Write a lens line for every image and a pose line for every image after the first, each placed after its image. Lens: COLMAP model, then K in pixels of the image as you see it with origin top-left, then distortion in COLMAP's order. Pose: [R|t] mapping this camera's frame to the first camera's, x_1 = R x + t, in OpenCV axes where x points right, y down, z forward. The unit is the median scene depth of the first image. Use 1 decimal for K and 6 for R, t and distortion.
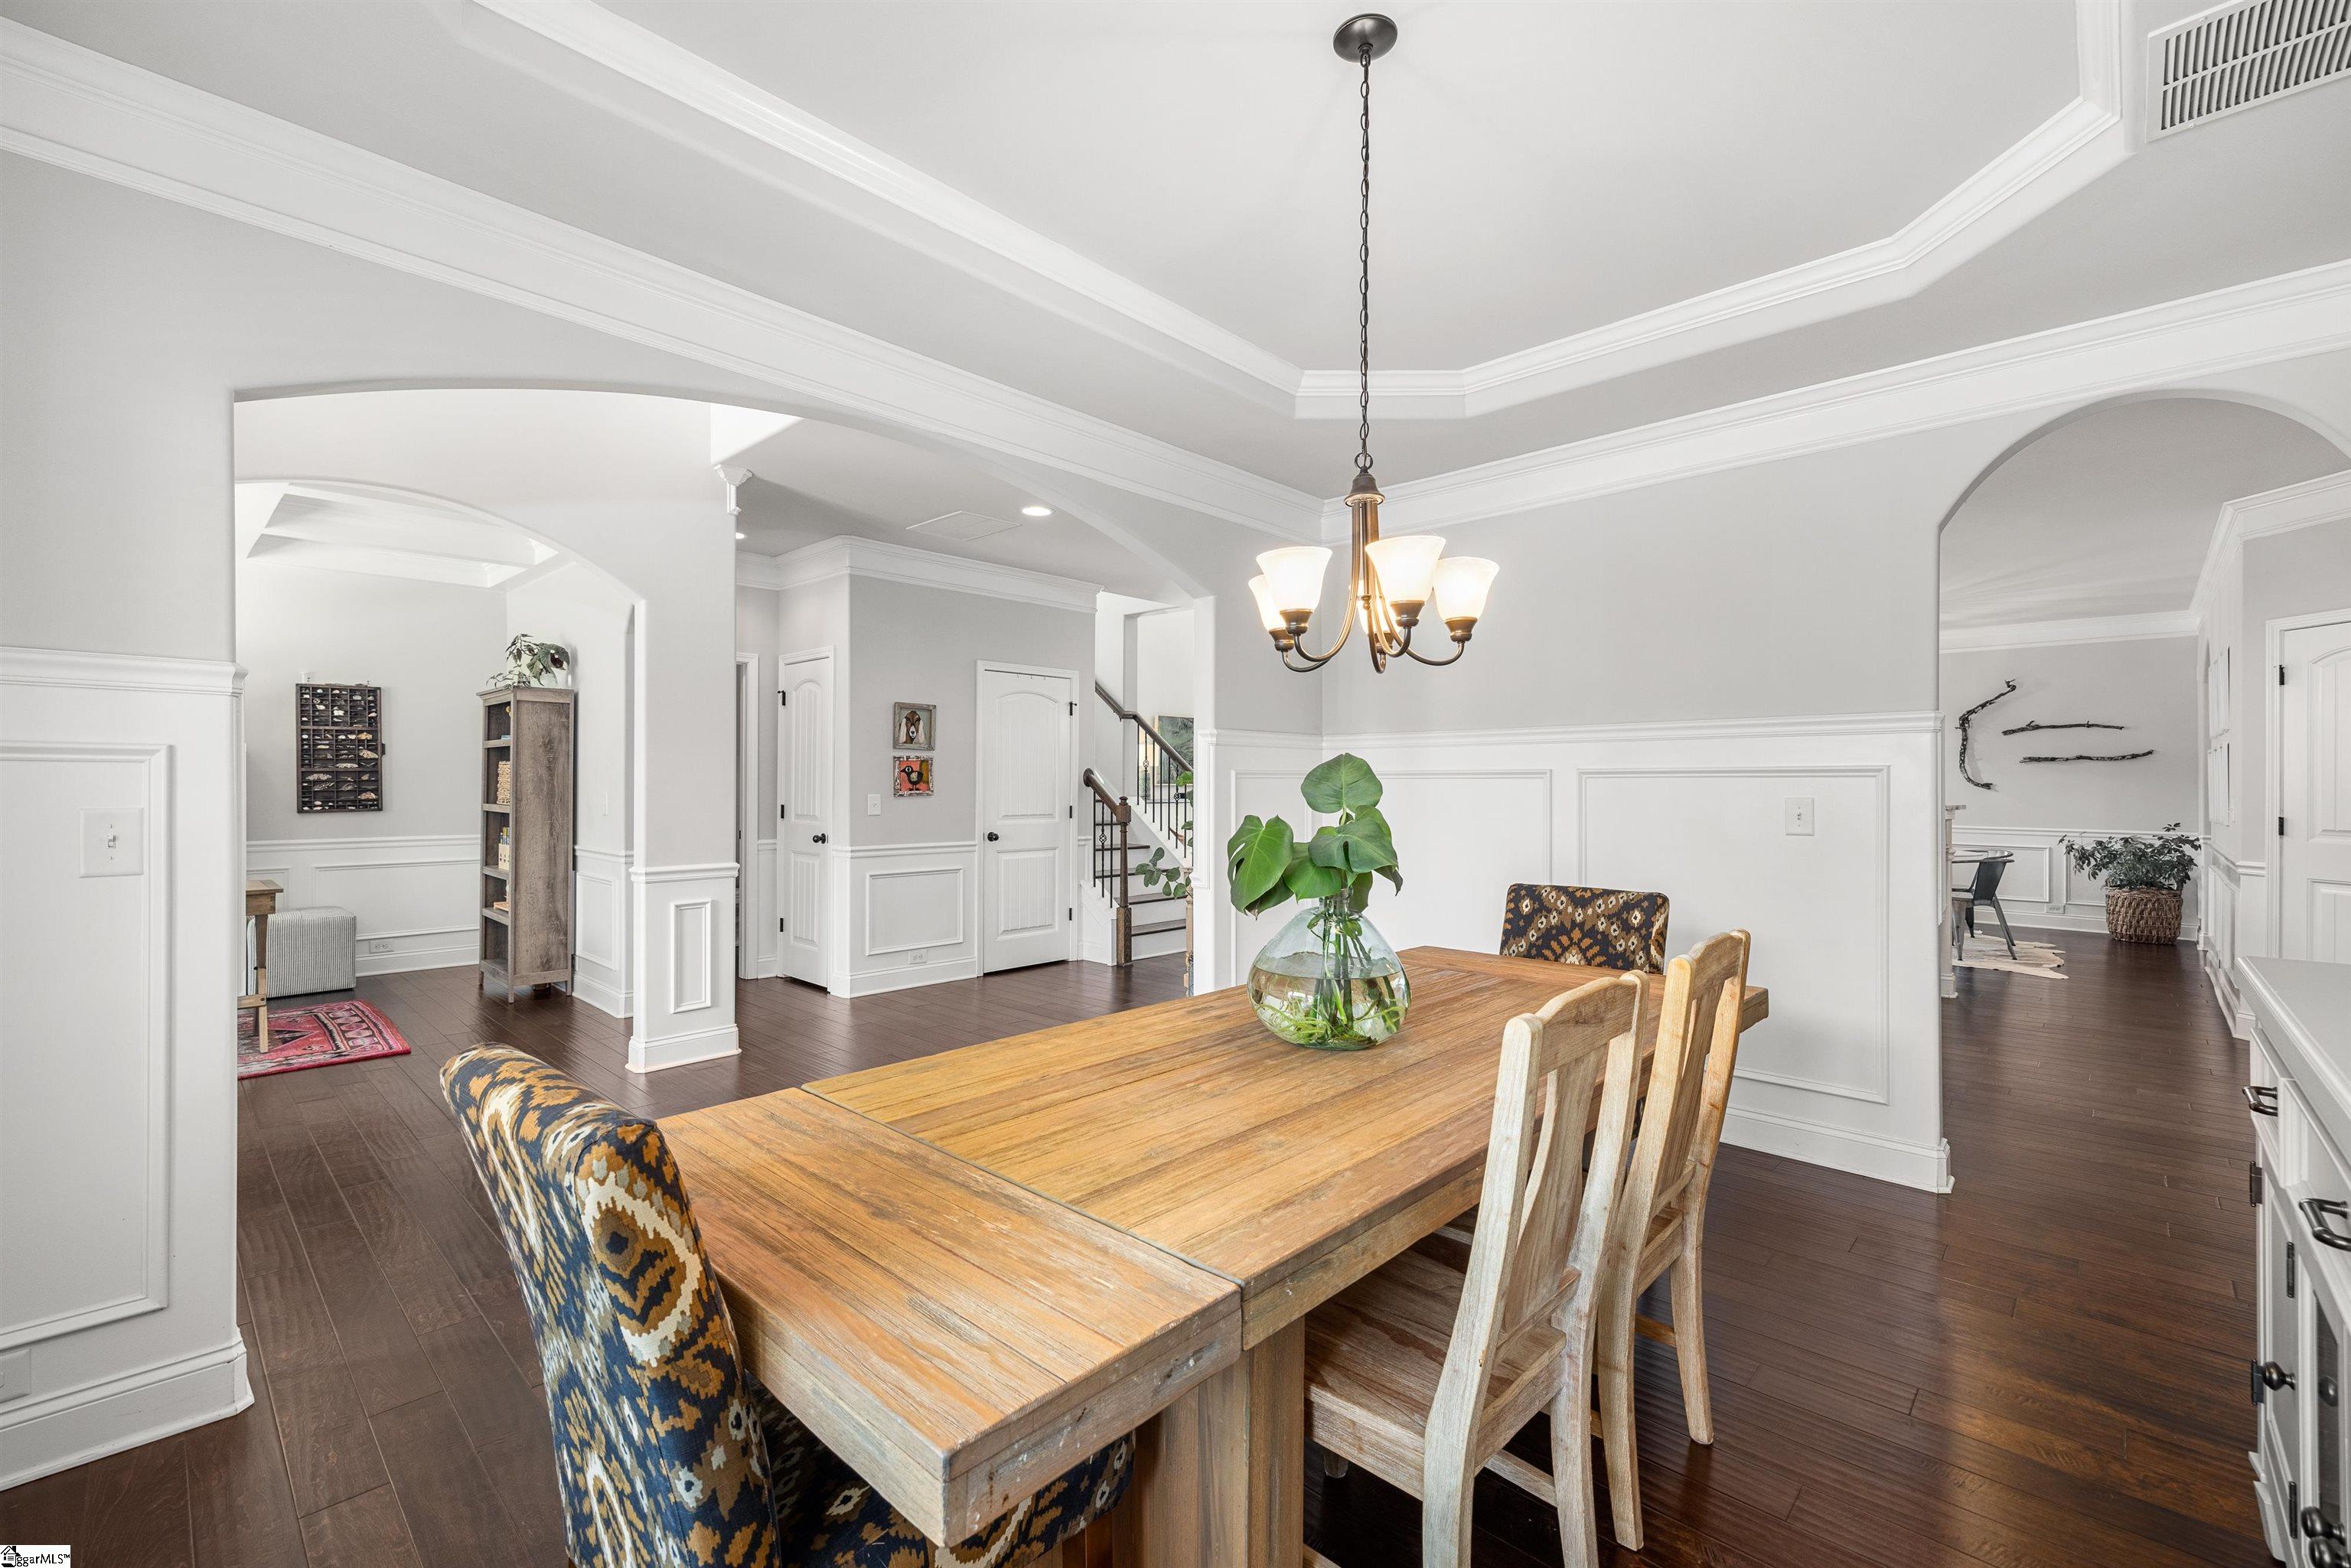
lens RADIAL K [[970.7, 0, 1174.1], [0, 970.7, 785.7], [0, 0, 1]] dist [-0.000643, 0.000255]
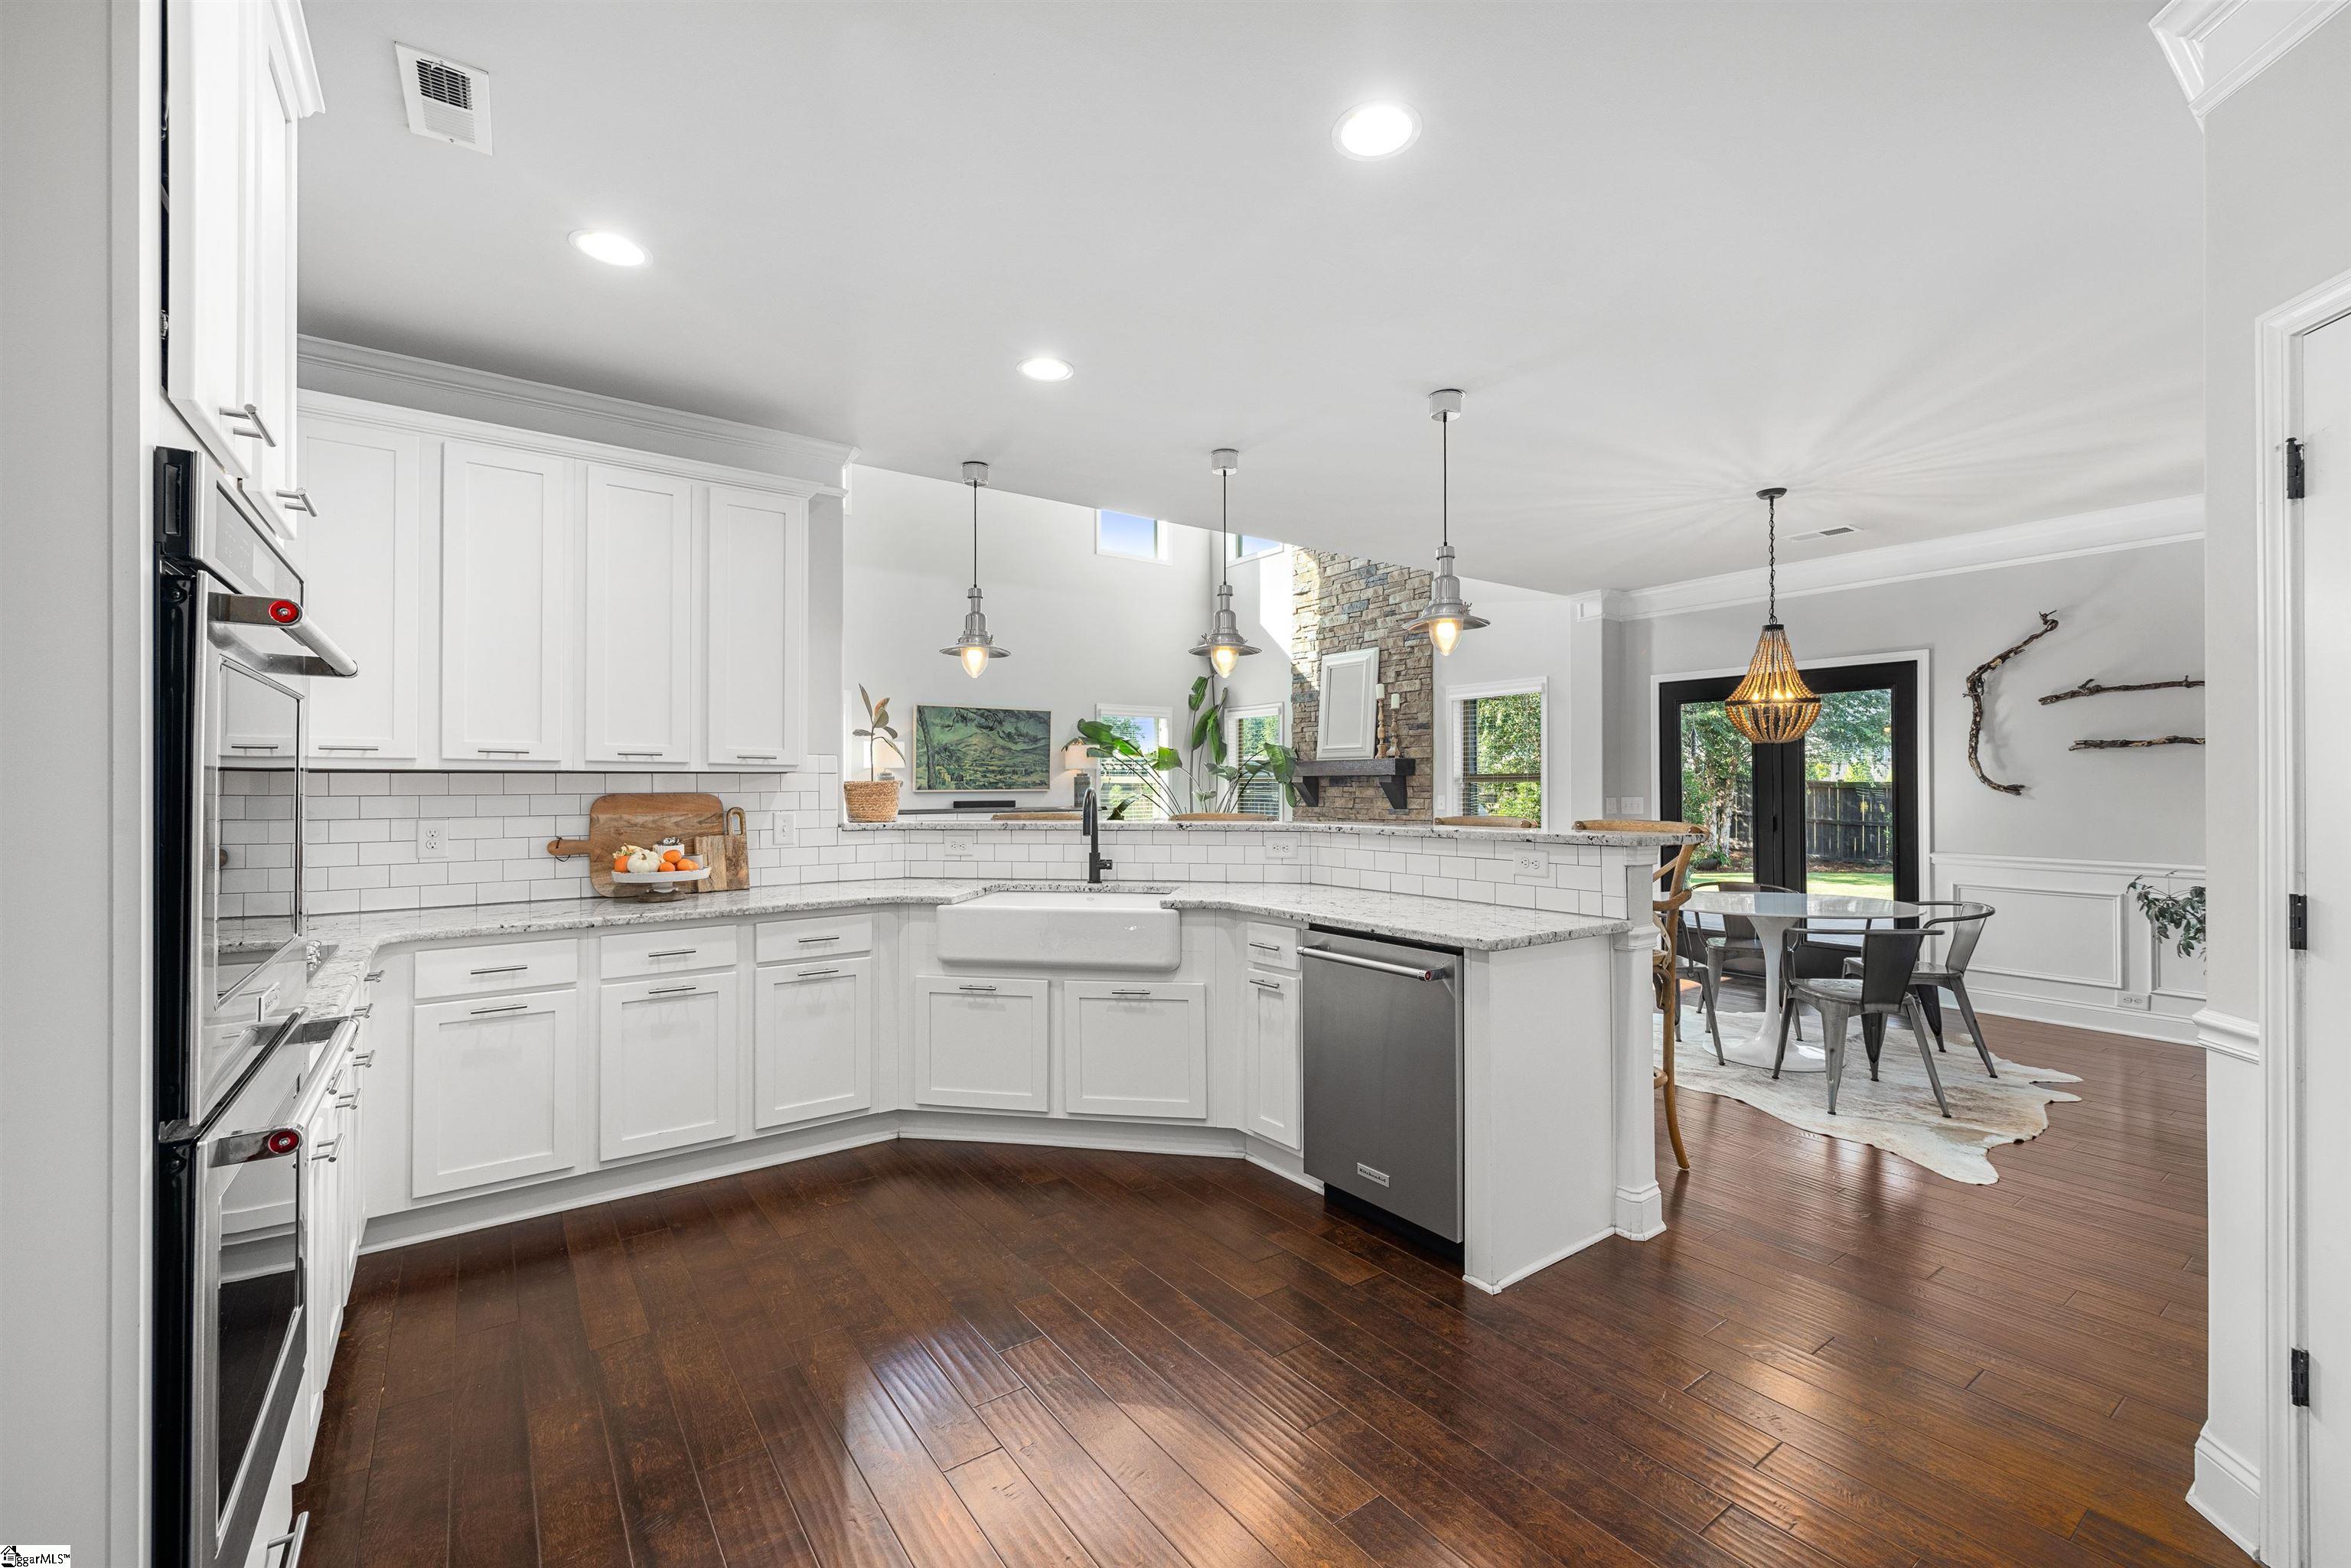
lens RADIAL K [[970.7, 0, 1176.6], [0, 970.7, 778.7], [0, 0, 1]] dist [-0.000643, 0.000255]
pose [[0.985745, -0.008271, -0.168044, 0.432586], [0.006617, 0.999924, -0.010403, -0.003343], [0.168117, 0.009143, 0.985725, 0.321255]]
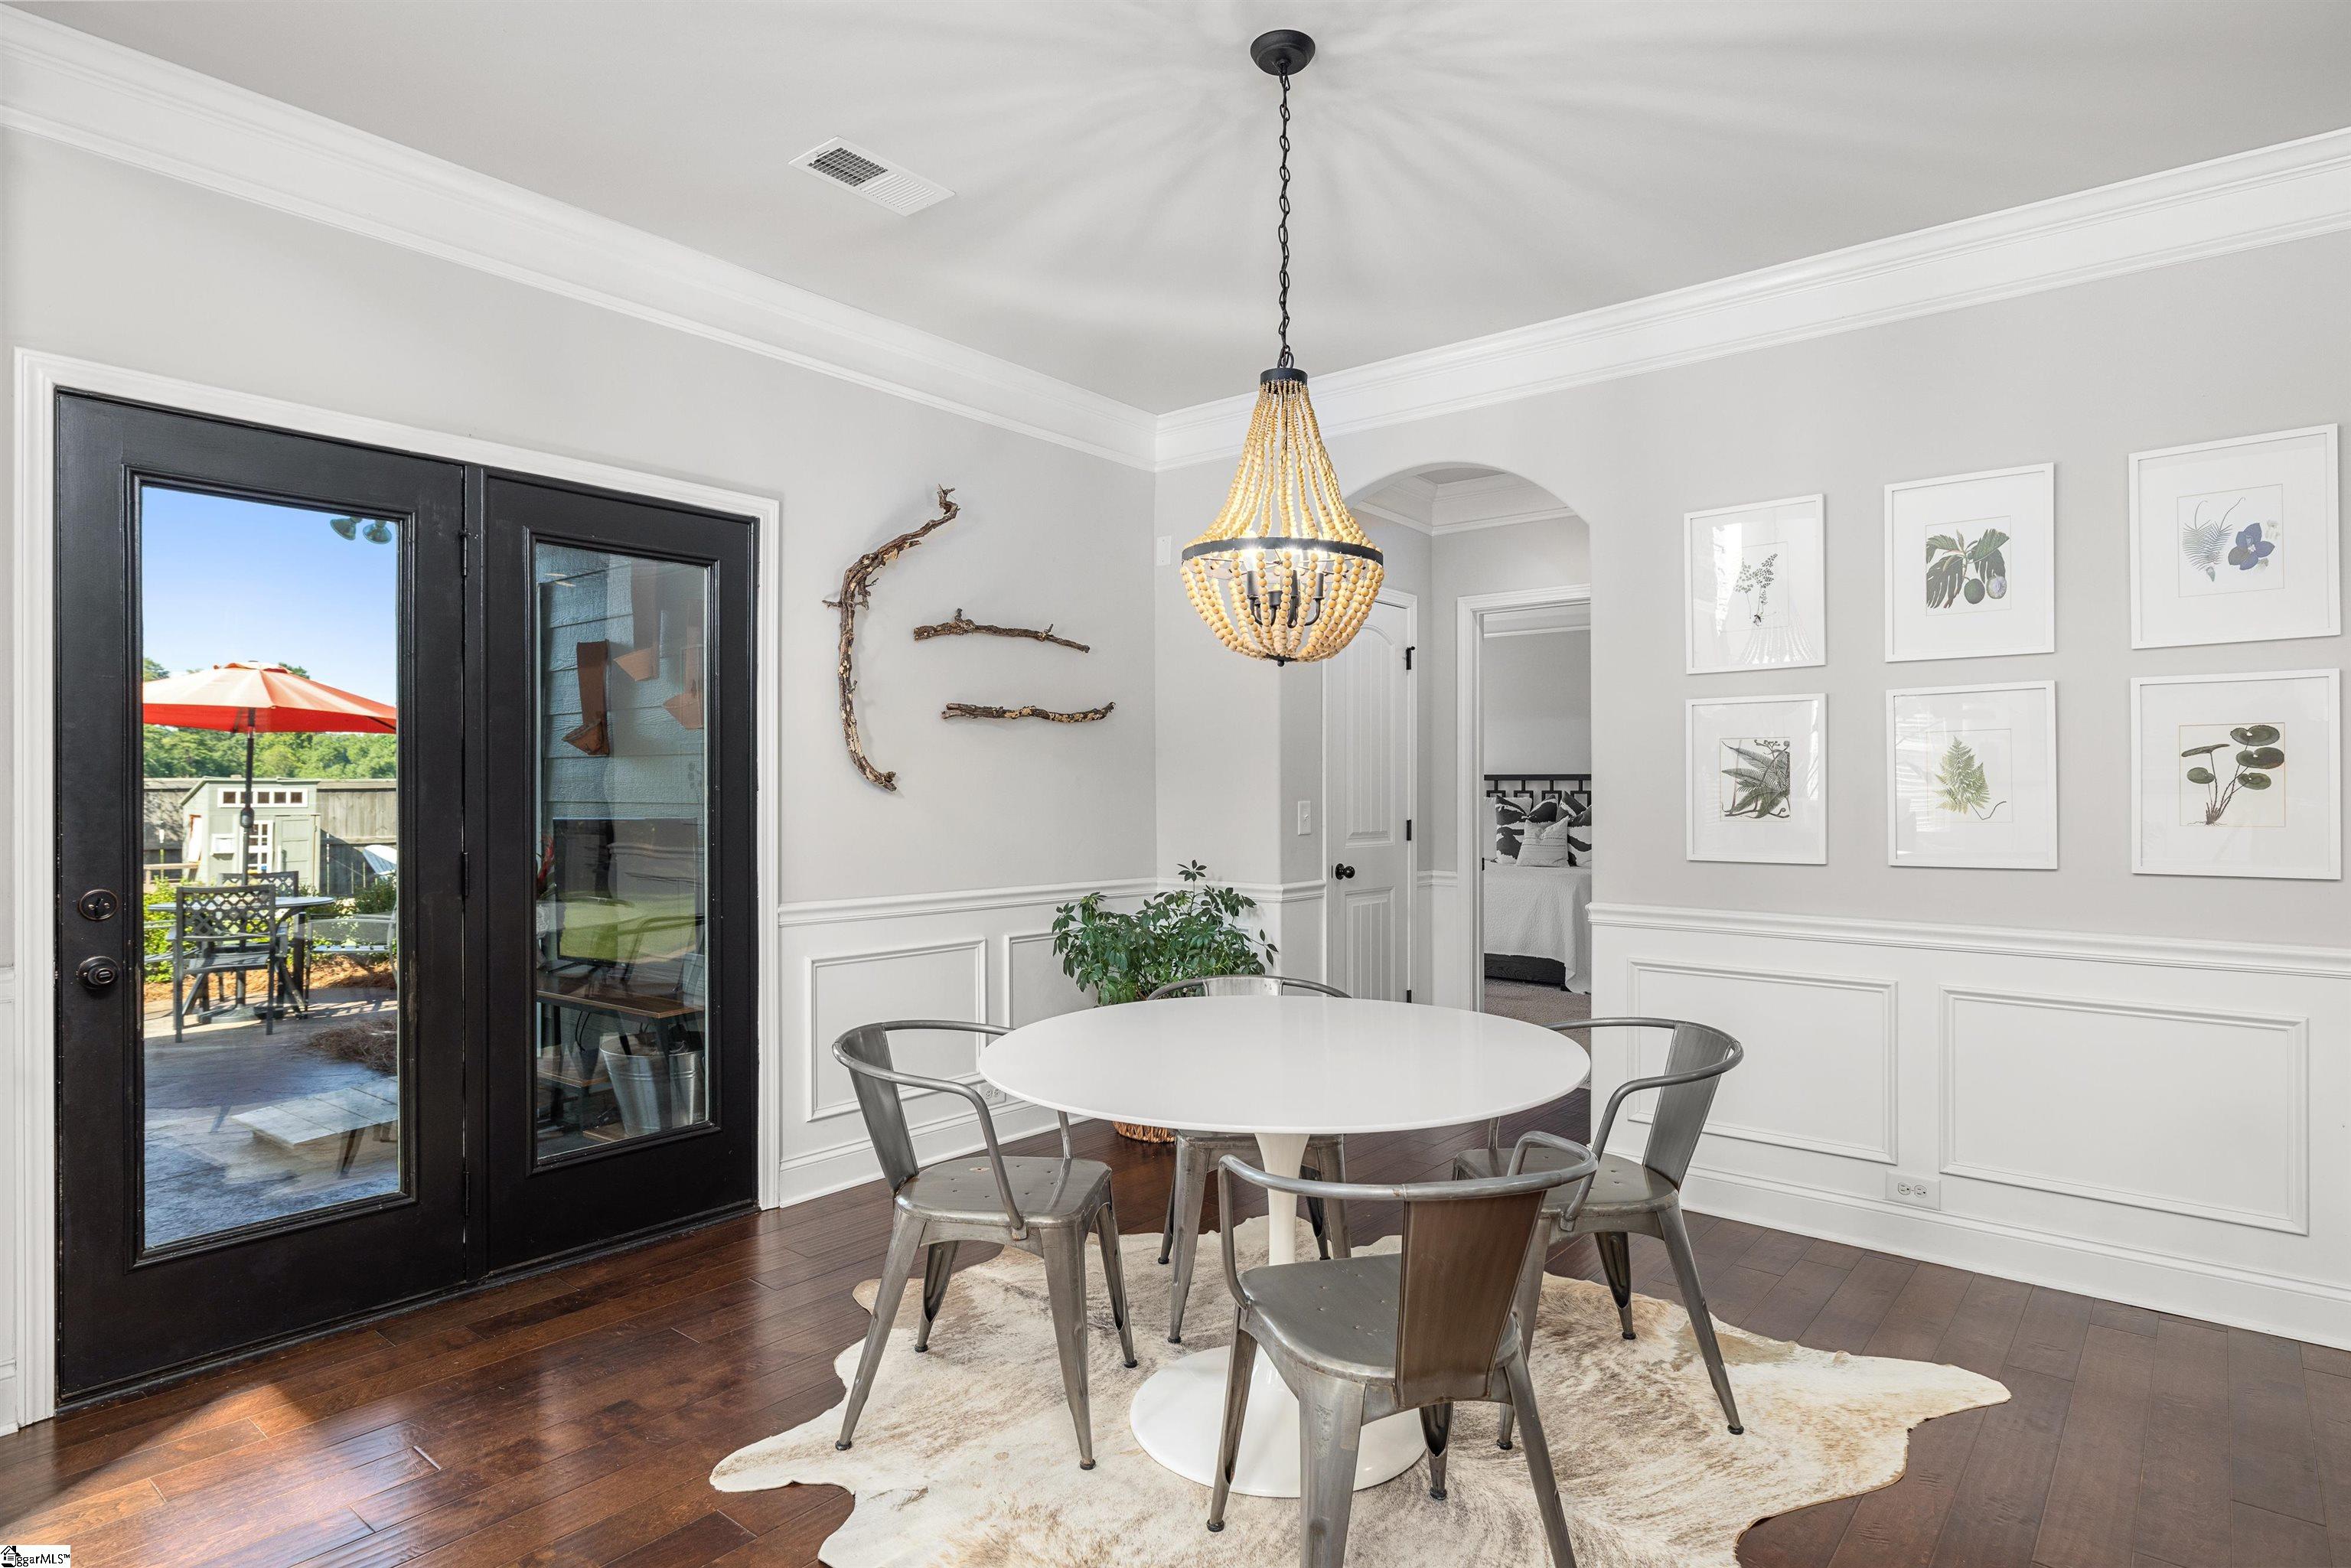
lens RADIAL K [[1267.4, 0, 1177.3], [0, 1267.4, 792.1], [0, 0, 1]] dist [-0.003648, -0.000417]
pose [[-0.093158, 0.001319, 0.995650, 0.384553], [0.004917, 0.999988, -0.000865, 0.005380], [-0.995639, 0.004815, -0.093163, 0.960016]]
